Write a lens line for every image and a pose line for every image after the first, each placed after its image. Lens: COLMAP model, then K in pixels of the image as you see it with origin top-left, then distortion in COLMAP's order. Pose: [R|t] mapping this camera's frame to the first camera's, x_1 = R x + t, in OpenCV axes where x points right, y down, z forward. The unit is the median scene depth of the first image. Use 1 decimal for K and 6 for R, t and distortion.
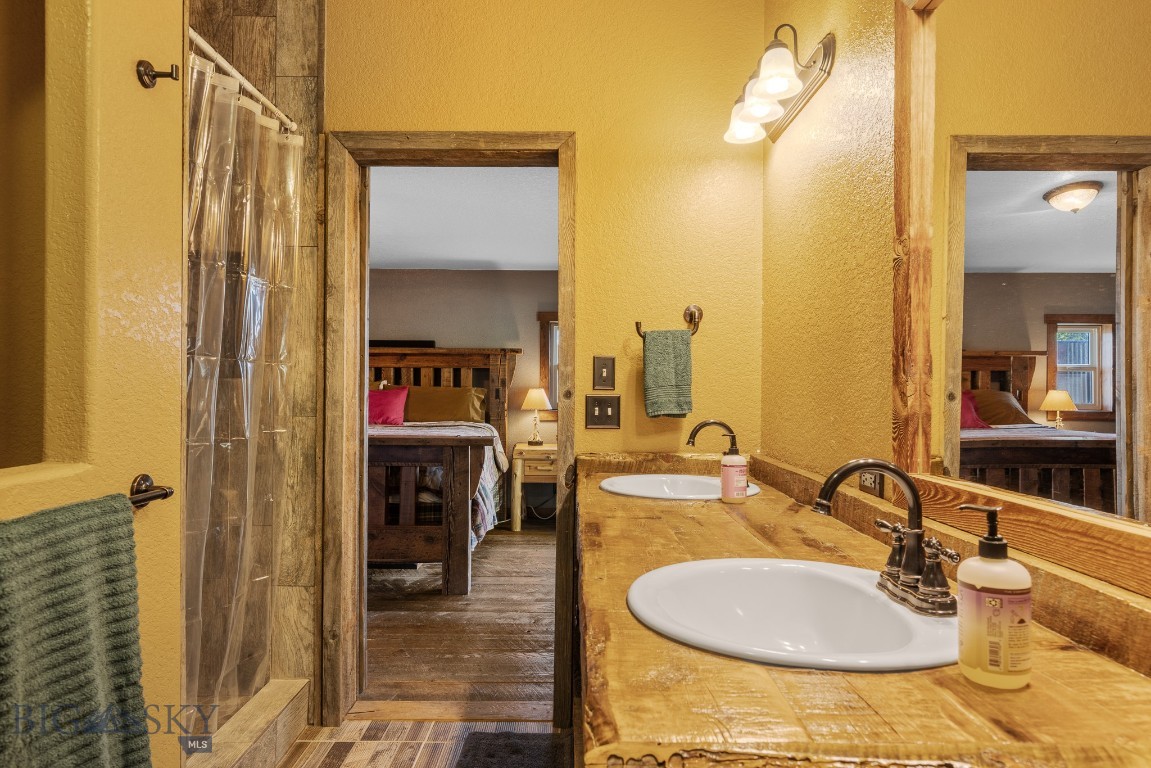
lens RADIAL K [[703.3, 0, 572.6], [0, 703.3, 390.2], [0, 0, 1]] dist [0.003598, 0.002459]
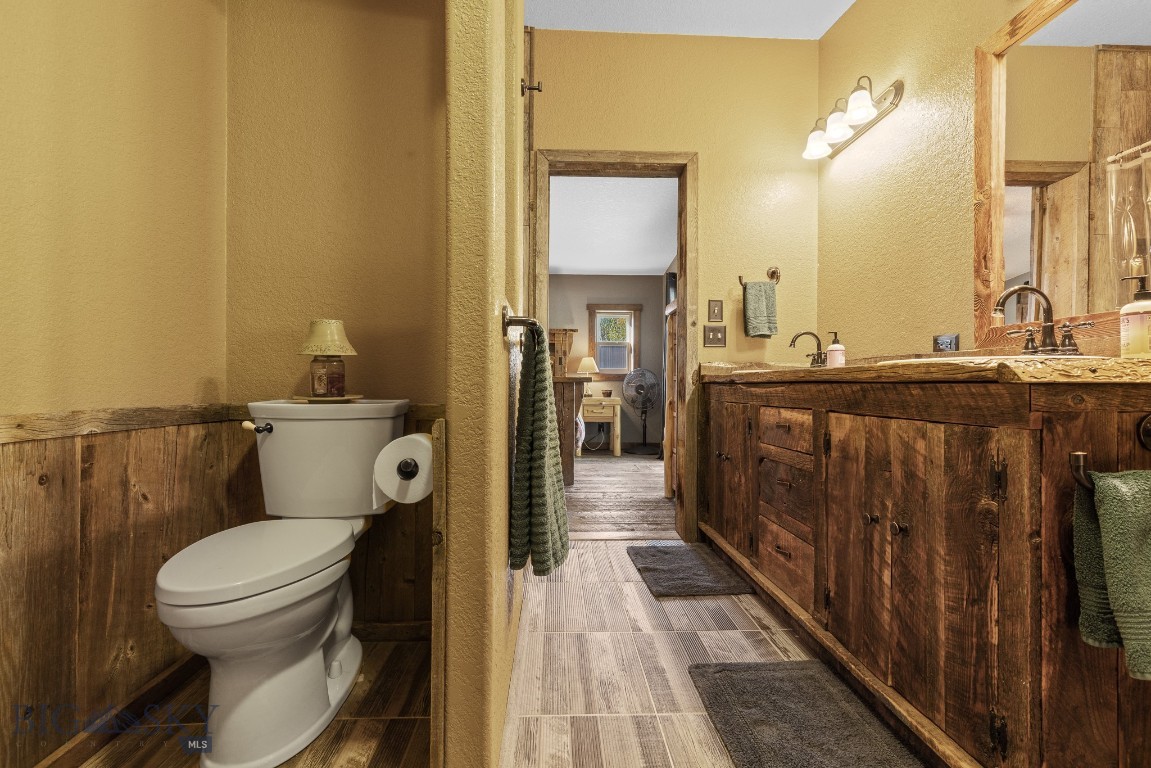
lens RADIAL K [[521.6, 0, 570.0], [0, 521.6, 383.7], [0, 0, 1]] dist [0.007241, 0.000011]
pose [[0.999368, -0.000799, 0.035534, -0.314543], [0.000988, 0.999985, -0.005298, 0.141389], [-0.035529, 0.005330, 0.999354, -0.121554]]
